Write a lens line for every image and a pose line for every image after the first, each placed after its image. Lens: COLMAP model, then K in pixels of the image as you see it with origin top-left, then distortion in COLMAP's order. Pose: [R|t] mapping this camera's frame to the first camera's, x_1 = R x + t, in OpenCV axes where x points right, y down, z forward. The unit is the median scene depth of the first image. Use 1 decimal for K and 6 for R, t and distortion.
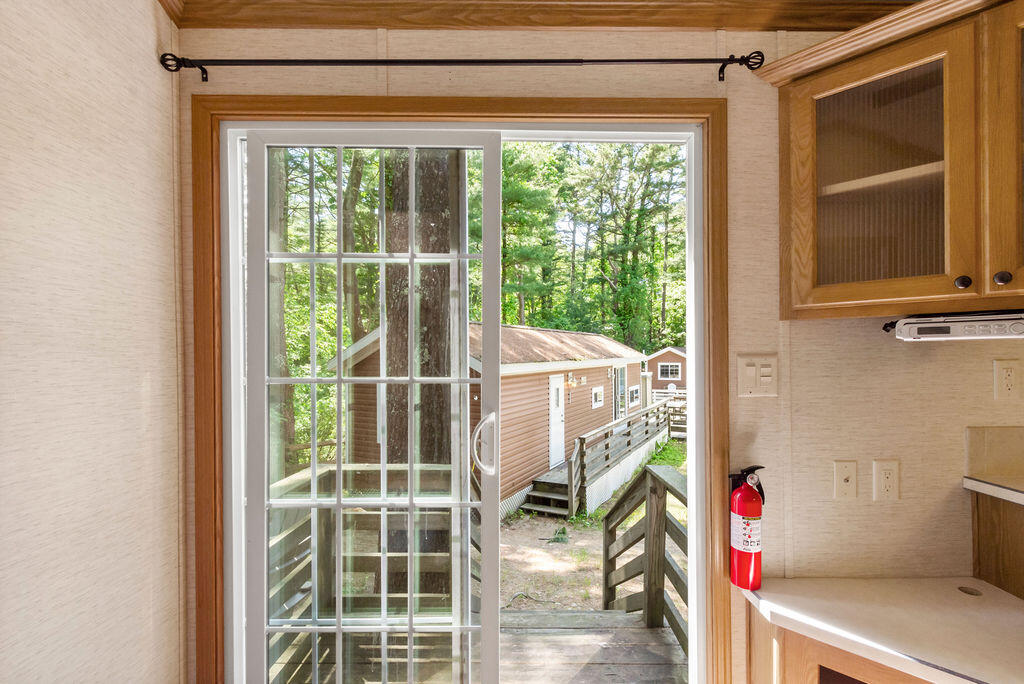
lens RADIAL K [[465.2, 0, 520.8], [0, 465.2, 355.8], [0, 0, 1]] dist [0.003018, -0.000085]
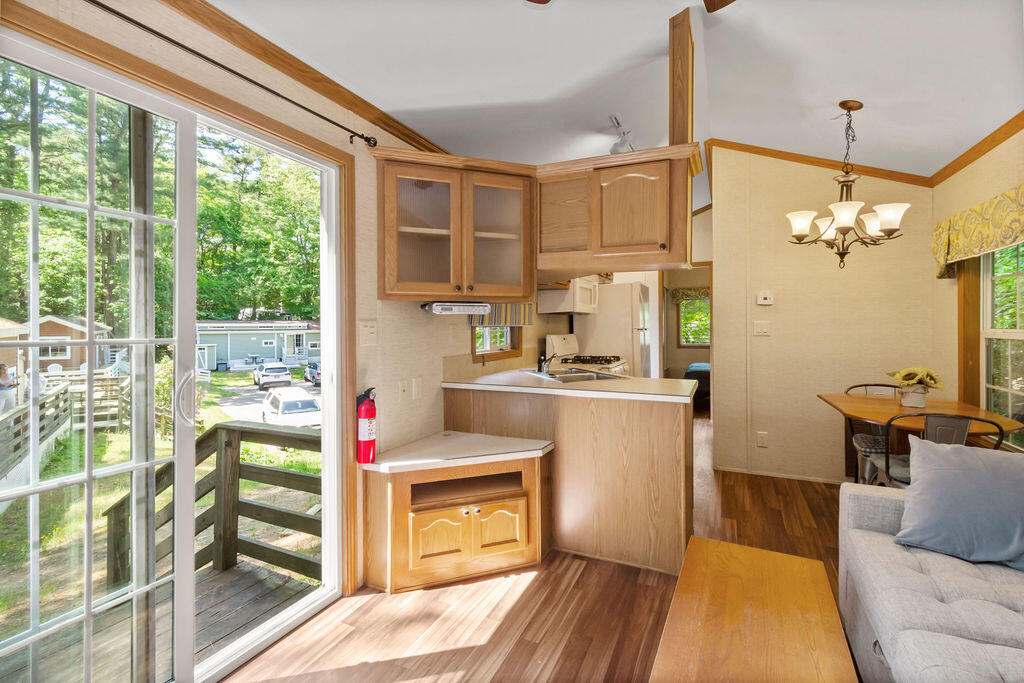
lens RADIAL K [[456.0, 0, 519.8], [0, 456.0, 324.8], [0, 0, 1]] dist [0.001140, -0.000163]
pose [[0.427240, 0.004875, 0.904125, -0.704572], [0.000977, 0.999982, -0.005854, 0.024382], [-0.904138, 0.003384, 0.427228, -0.156710]]
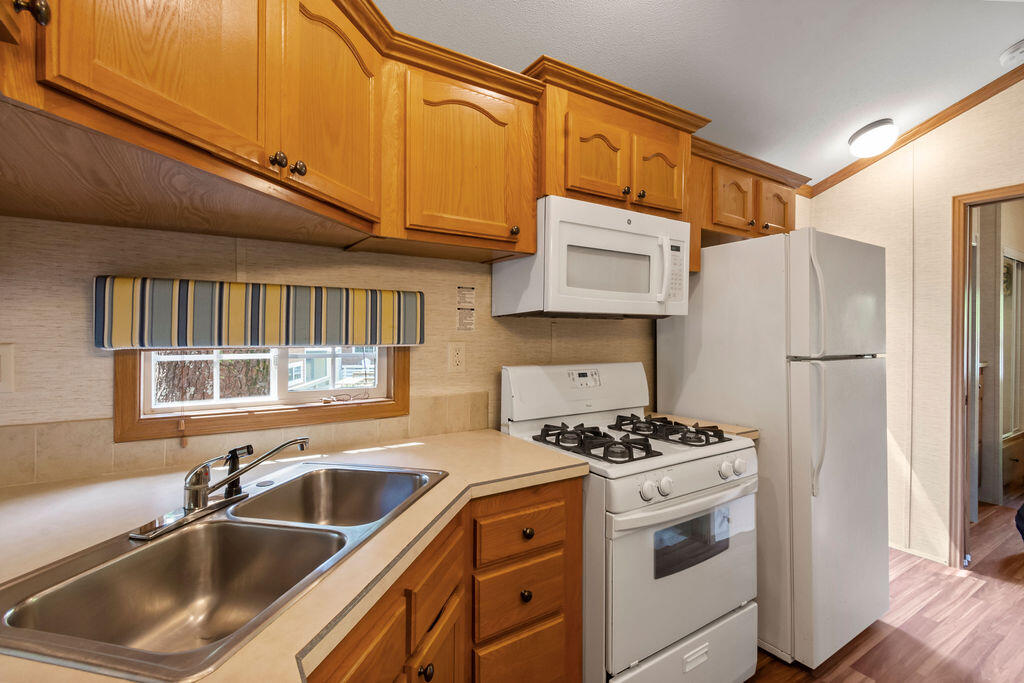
lens RADIAL K [[472.5, 0, 512.4], [0, 472.5, 331.3], [0, 0, 1]] dist [0.001034, -0.000188]
pose [[0.851625, 0.009558, 0.524064, 1.390421], [-0.011442, 0.999934, 0.000357, -0.024252], [-0.524027, -0.006300, 0.851679, -0.174159]]
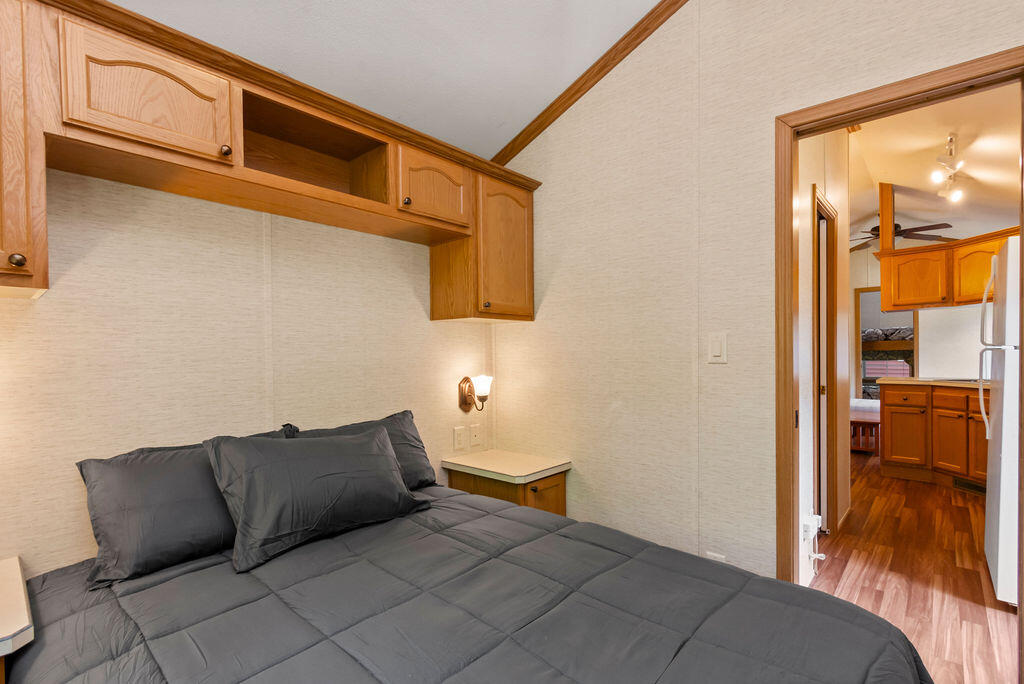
lens RADIAL K [[477.5, 0, 510.8], [0, 477.5, 358.1], [0, 0, 1]] dist [0.001946, 0.000389]
pose [[-0.680483, 0.022330, -0.732423, 5.432434], [0.009715, 0.999723, 0.021453, 0.026226], [0.732699, 0.007482, -0.680512, 0.377141]]
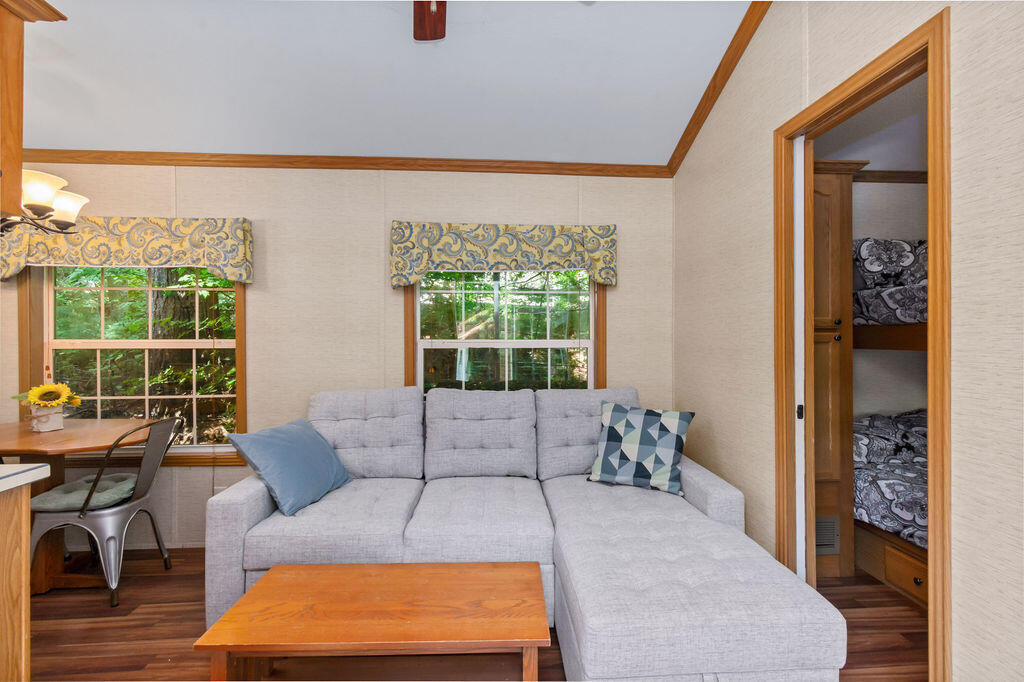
lens RADIAL K [[458.5, 0, 517.2], [0, 458.5, 339.9], [0, 0, 1]] dist [0.001940, -0.000195]
pose [[-0.998465, 0.008439, -0.054733, 0.129701], [0.007733, 0.999884, 0.013106, 0.022017], [0.054837, 0.012663, -0.998415, 0.905072]]
